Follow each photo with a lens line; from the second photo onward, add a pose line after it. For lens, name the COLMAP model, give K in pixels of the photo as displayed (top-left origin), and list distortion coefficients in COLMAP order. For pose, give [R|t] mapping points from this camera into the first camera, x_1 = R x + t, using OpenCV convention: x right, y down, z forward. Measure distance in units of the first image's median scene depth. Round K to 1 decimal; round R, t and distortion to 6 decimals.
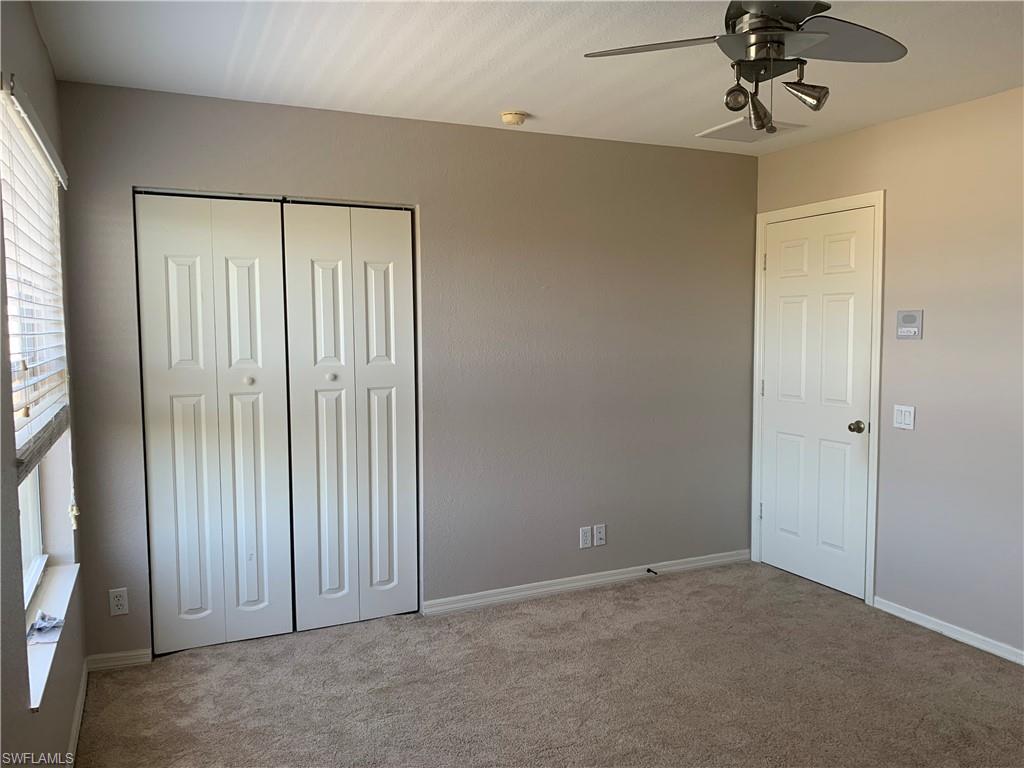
lens RADIAL K [[791.3, 0, 519.5], [0, 791.3, 383.0], [0, 0, 1]] dist [0.041640, -0.052870]
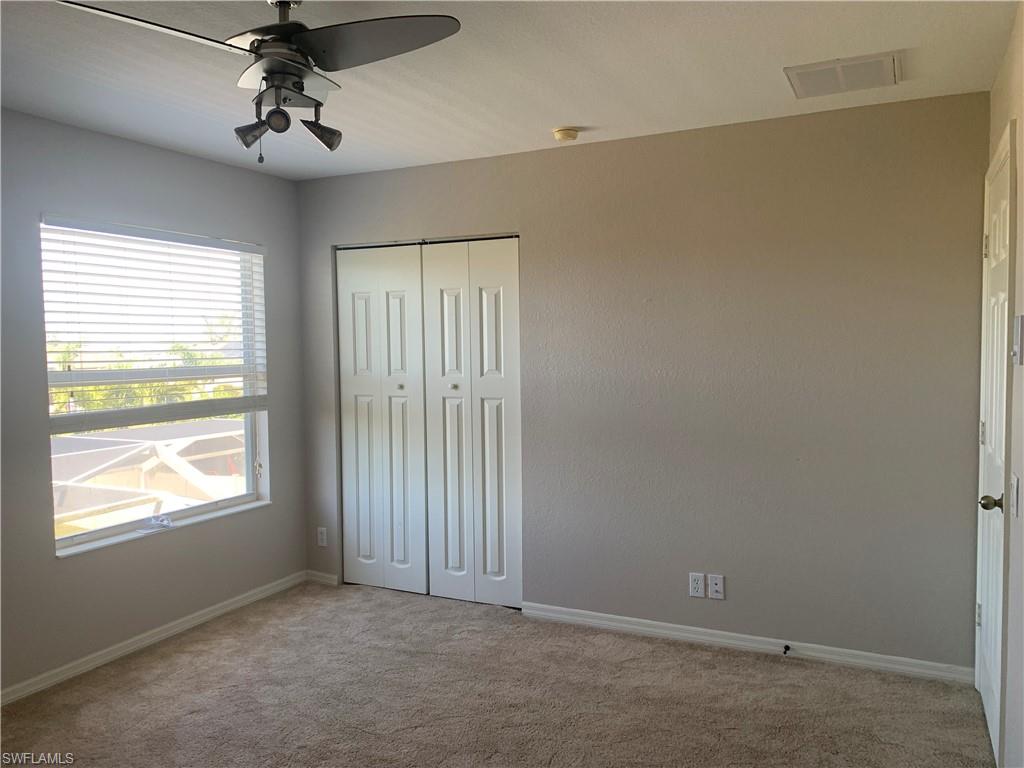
lens RADIAL K [[791.3, 0, 513.8], [0, 791.3, 382.9], [0, 0, 1]] dist [0.041640, -0.052870]
pose [[0.622413, 0.039573, -0.781688, 0.726891], [-0.049694, 0.998704, 0.010992, -0.030163], [0.781110, 0.032004, 0.623573, 0.332324]]
